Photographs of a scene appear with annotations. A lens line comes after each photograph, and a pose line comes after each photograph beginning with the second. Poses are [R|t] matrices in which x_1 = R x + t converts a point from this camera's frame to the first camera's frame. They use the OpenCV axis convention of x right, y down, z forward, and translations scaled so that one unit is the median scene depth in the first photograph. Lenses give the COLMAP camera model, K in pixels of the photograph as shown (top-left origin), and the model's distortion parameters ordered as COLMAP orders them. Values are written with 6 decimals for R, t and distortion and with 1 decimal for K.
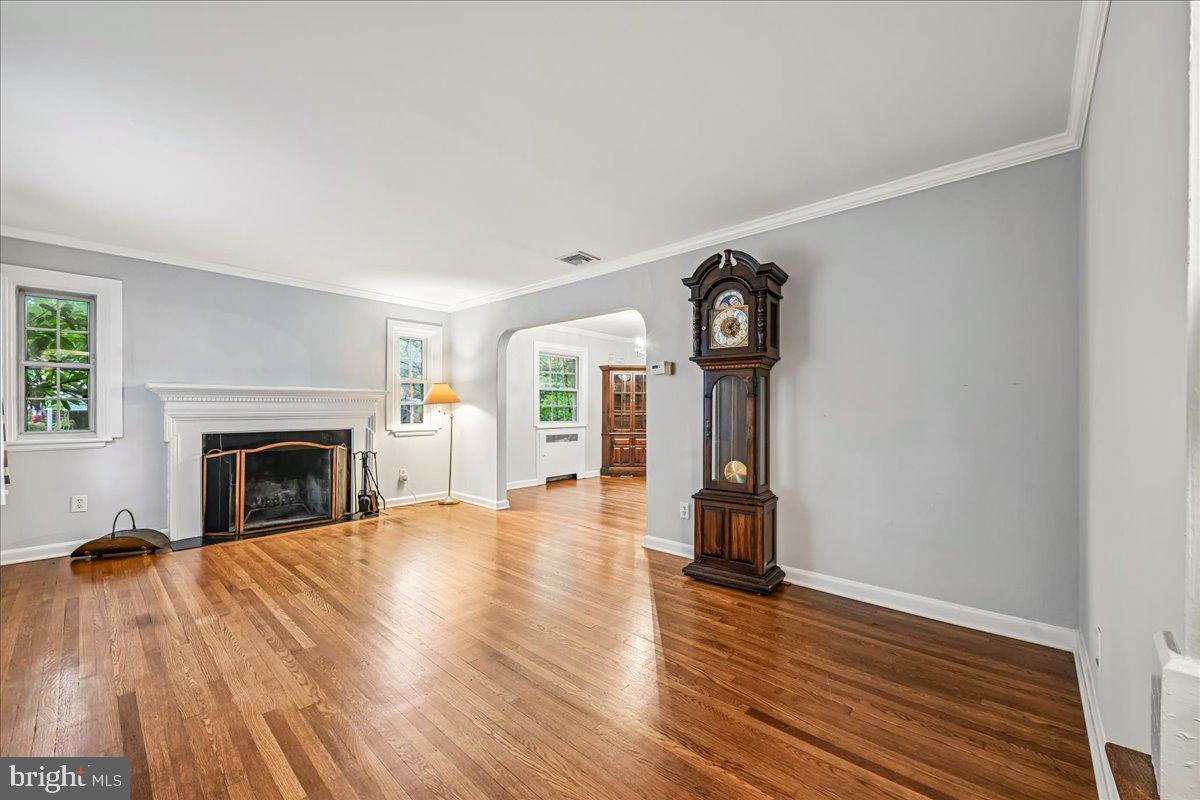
lens RADIAL K [[473.3, 0, 599.4], [0, 473.3, 403.3], [0, 0, 1]] dist [-0.002828, -0.000273]
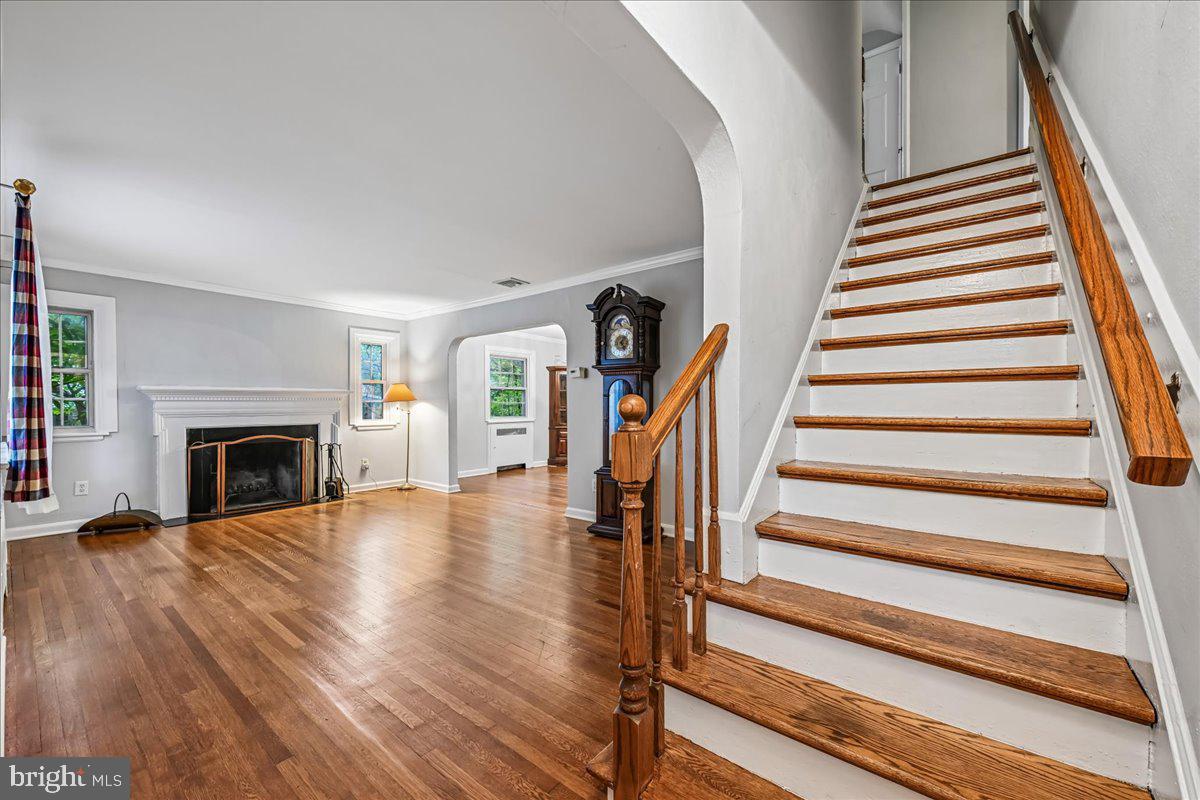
lens RADIAL K [[473.3, 0, 600.5], [0, 473.3, 403.8], [0, 0, 1]] dist [-0.002828, -0.000273]
pose [[0.997512, -0.004604, 0.070349, 0.101307], [0.003951, 0.999948, 0.009413, -0.003528], [-0.070388, -0.009112, 0.997478, -0.248557]]
